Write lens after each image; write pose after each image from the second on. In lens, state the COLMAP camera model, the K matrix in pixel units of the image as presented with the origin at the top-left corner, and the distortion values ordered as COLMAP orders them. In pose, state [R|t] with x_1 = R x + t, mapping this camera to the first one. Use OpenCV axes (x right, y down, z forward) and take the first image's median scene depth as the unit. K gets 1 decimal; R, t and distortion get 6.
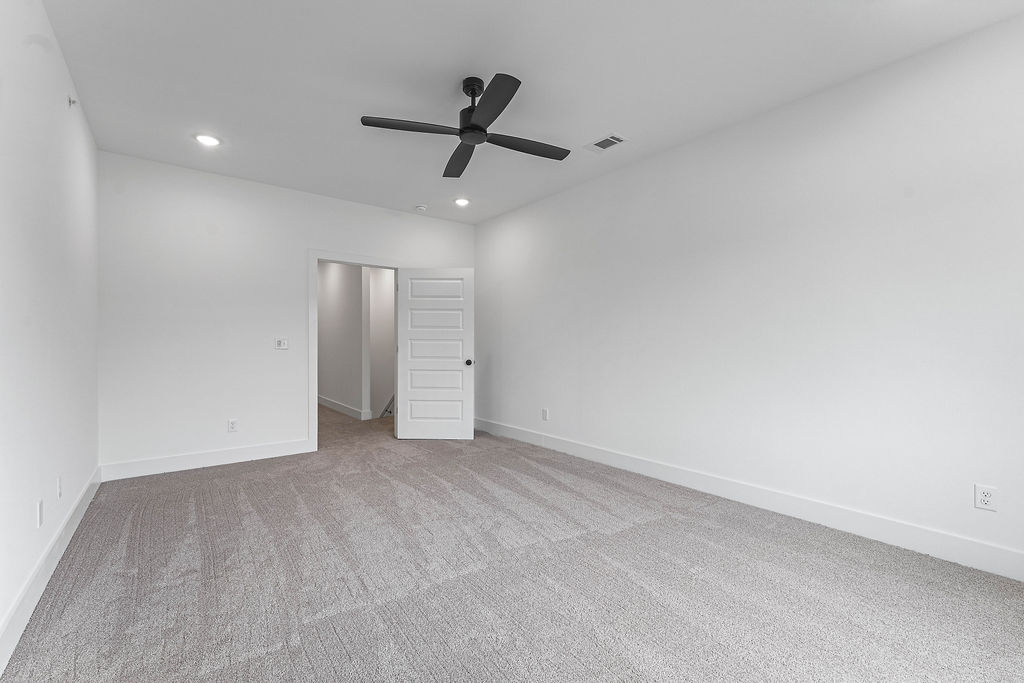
lens RADIAL K [[411.9, 0, 511.1], [0, 411.9, 344.4], [0, 0, 1]] dist [0.001292, -0.000095]
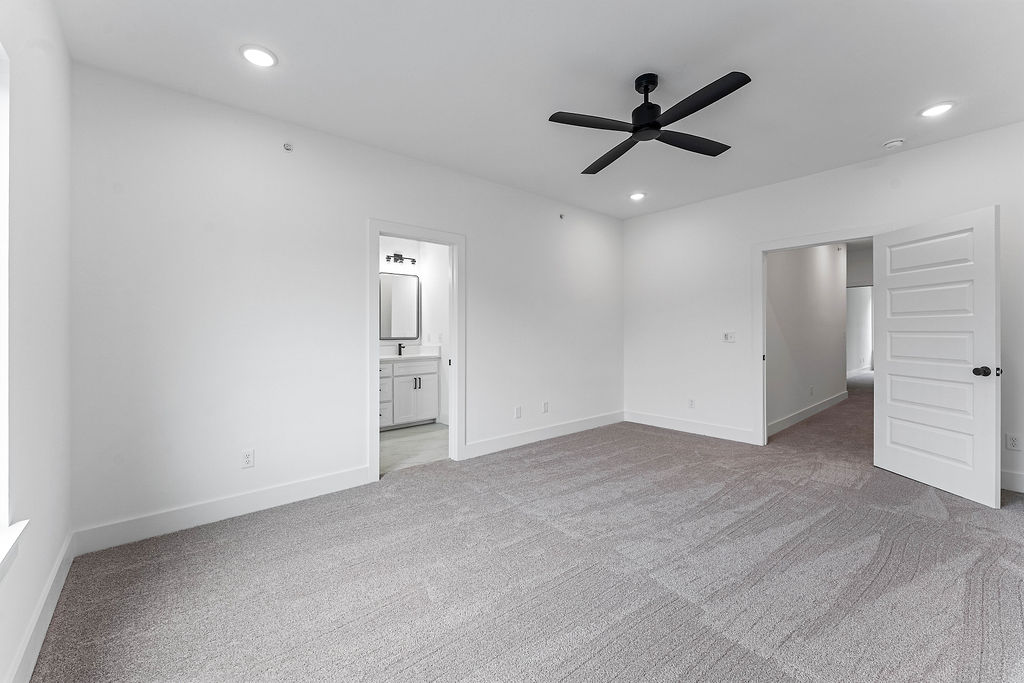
lens RADIAL K [[411.9, 0, 511.0], [0, 411.9, 336.0], [0, 0, 1]] dist [0.001292, -0.000095]
pose [[0.072933, 0.004034, -0.997329, 0.519786], [0.001892, 0.999989, 0.004183, -0.011222], [0.997335, -0.002192, 0.072924, 0.366343]]
